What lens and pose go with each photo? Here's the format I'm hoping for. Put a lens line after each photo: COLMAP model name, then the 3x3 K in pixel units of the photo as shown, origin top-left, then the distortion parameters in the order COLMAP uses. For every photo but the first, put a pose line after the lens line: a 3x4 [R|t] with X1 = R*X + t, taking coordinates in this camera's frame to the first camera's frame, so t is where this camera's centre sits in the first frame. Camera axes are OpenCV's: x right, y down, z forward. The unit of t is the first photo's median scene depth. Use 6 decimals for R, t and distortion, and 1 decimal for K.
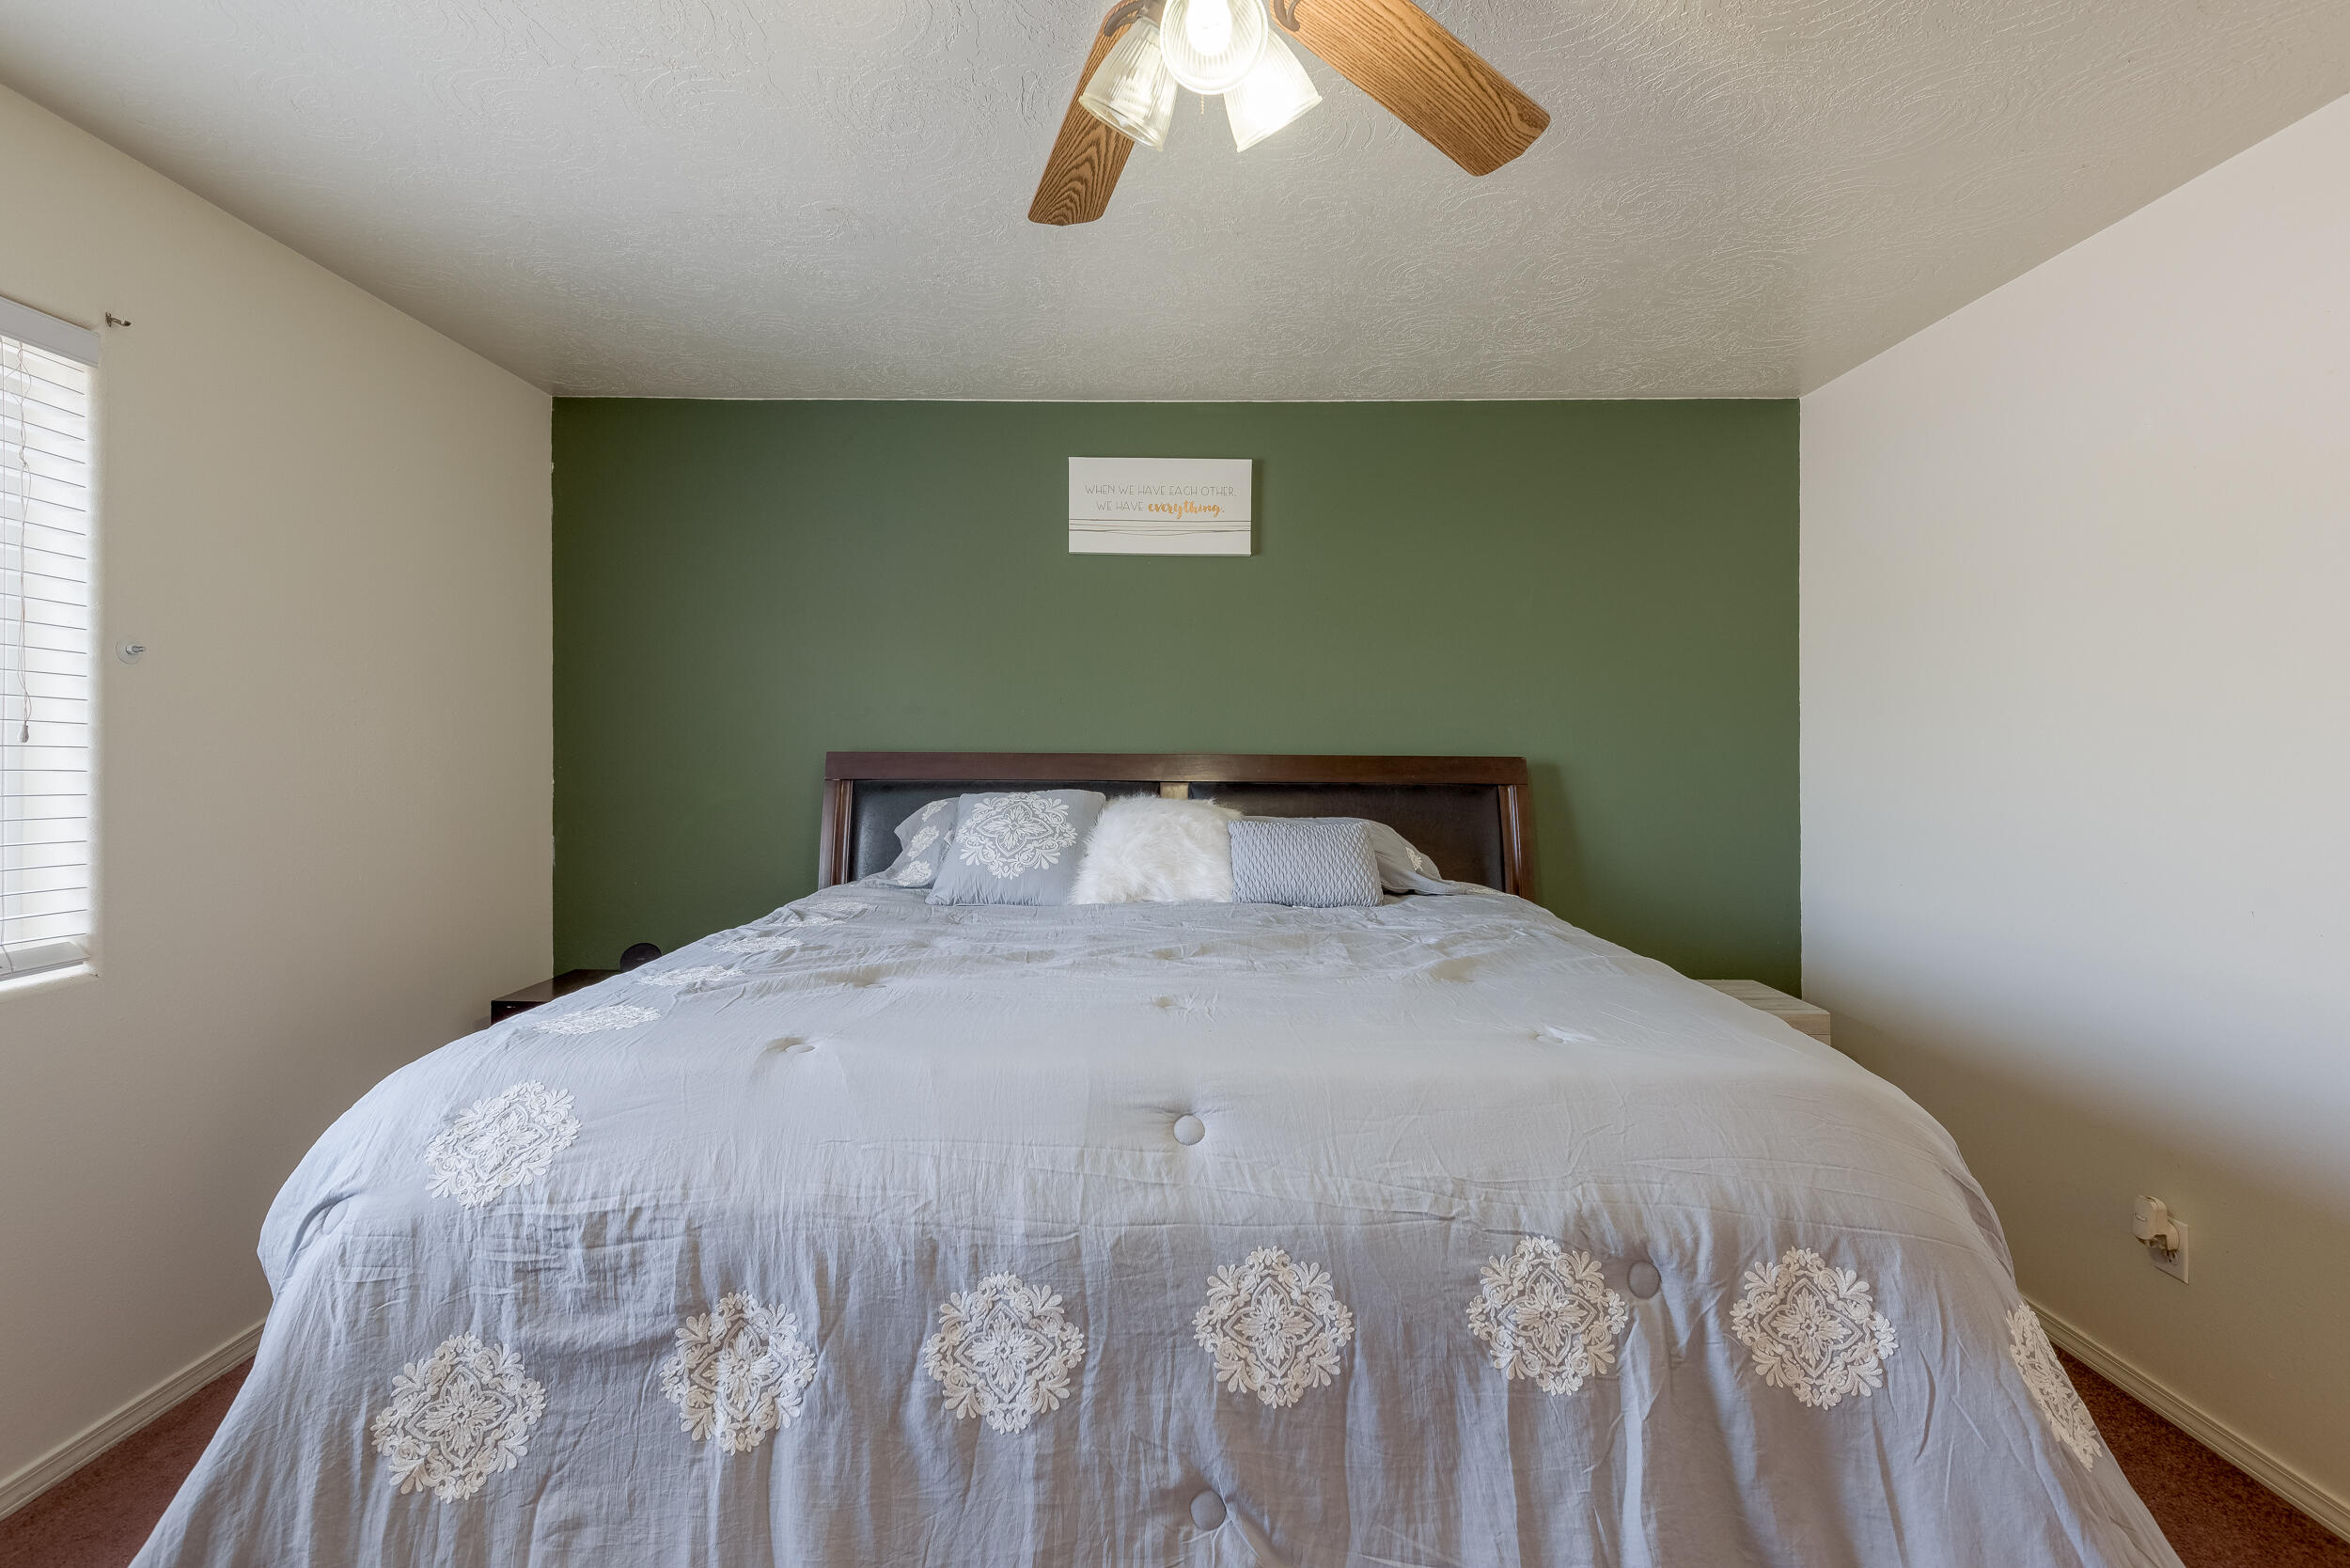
lens RADIAL K [[1076.5, 0, 1175.2], [0, 1076.5, 762.3], [0, 0, 1]] dist [0.028242, -0.001120]
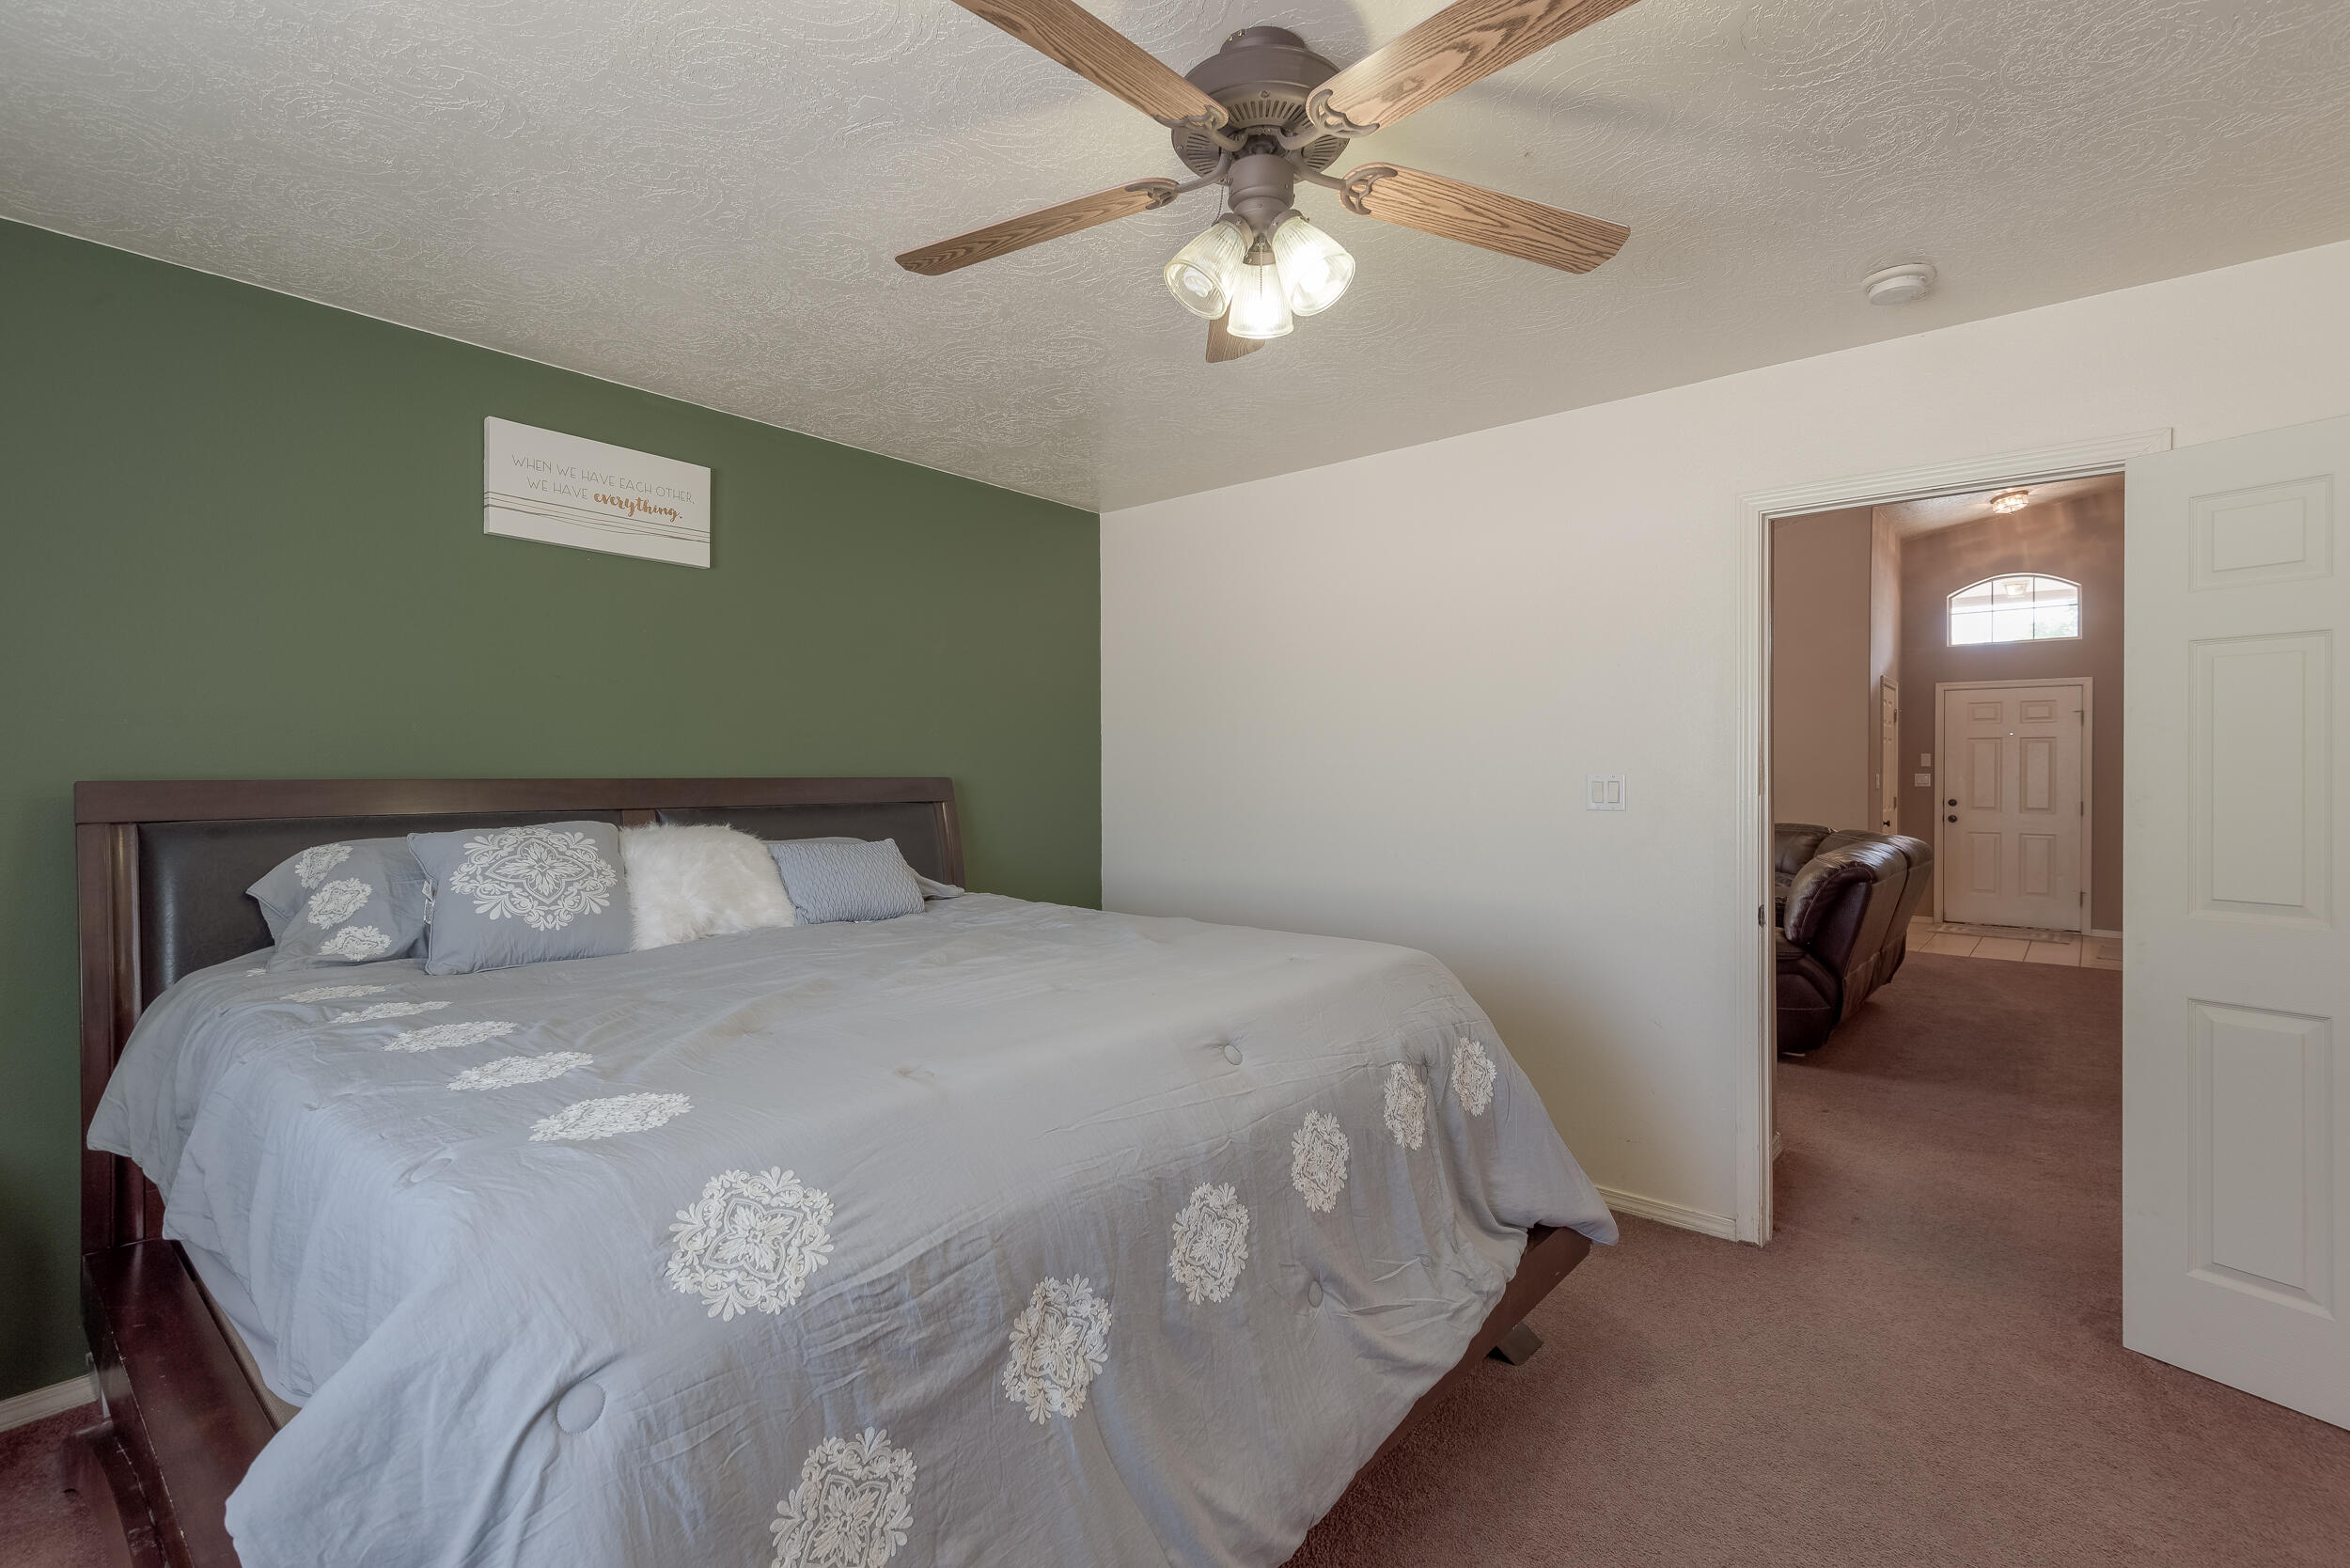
lens RADIAL K [[1076.5, 0, 1171.5], [0, 1076.5, 781.9], [0, 0, 1]] dist [0.028242, -0.001120]
pose [[0.620742, -0.013336, 0.783901, -1.142458], [0.014218, 0.999882, 0.005752, -0.009175], [-0.783886, 0.007575, 0.620859, 0.230832]]
